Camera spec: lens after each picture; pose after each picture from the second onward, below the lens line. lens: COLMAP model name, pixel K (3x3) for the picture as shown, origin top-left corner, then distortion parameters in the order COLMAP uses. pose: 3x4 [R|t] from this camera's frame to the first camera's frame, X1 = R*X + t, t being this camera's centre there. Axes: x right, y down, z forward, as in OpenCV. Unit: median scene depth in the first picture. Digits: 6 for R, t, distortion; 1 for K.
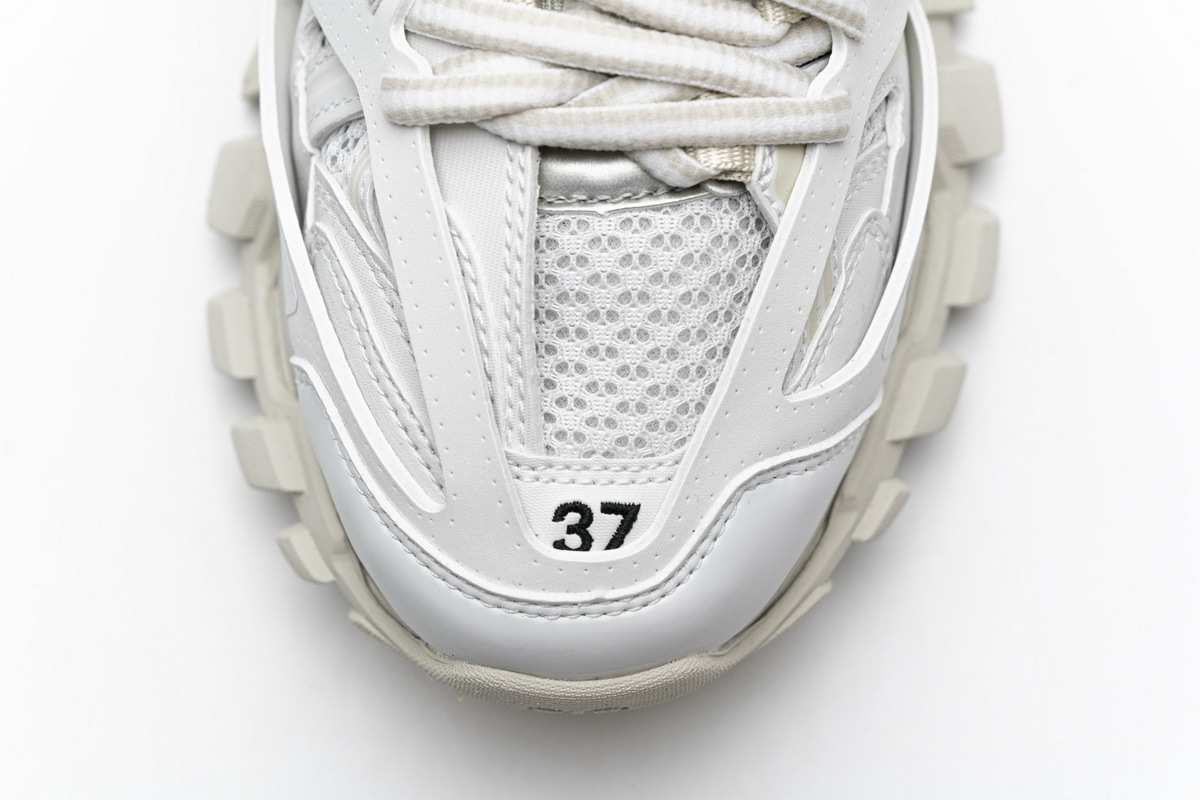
lens RADIAL K [[2288.3, 0, 596.9], [0, 2288.3, 349.3], [0, 0, 1]] dist [0.033866, 0.059581]
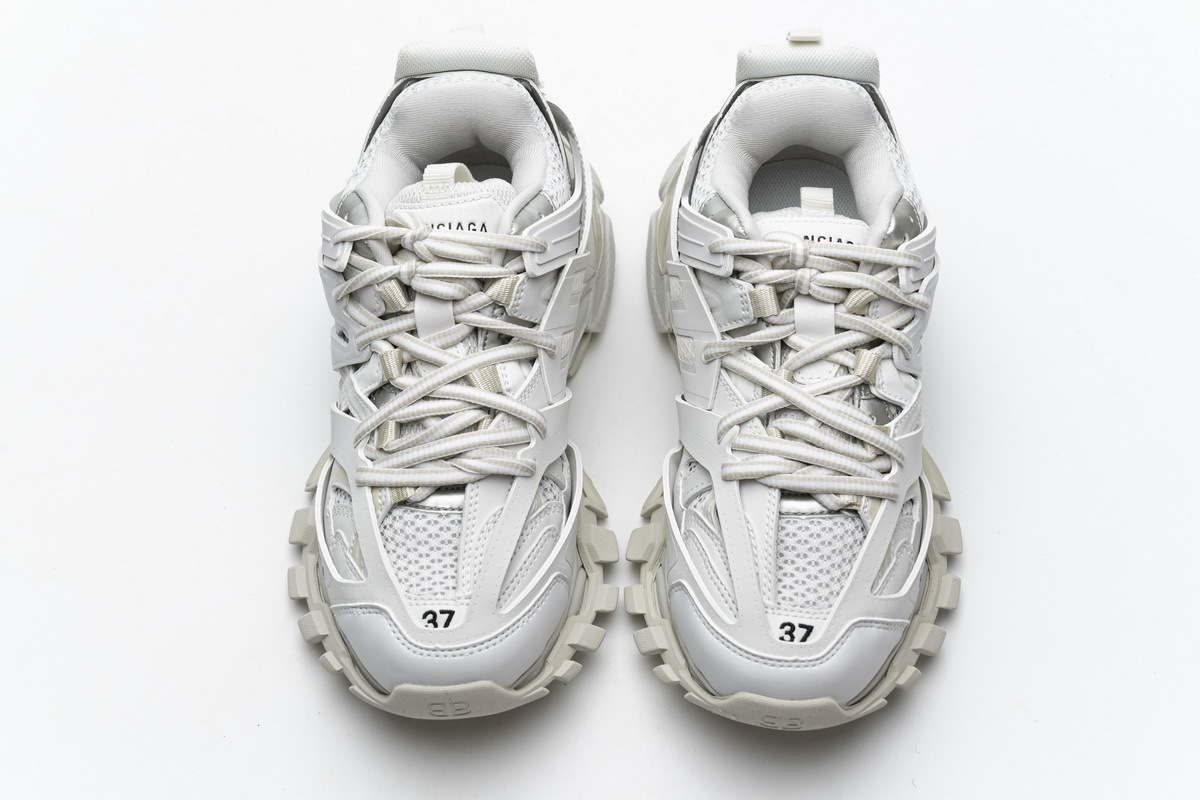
lens RADIAL K [[1889.5, 0, 600.0], [0, 1889.5, 400.0], [0, 0, 1]] dist [-0.004849, -0.050101]
pose [[0.996622, 0.058089, -0.058060, -0.111619], [-0.076042, 0.919736, -0.385102, 0.667808], [0.031029, 0.388216, 0.921046, -1.055958]]
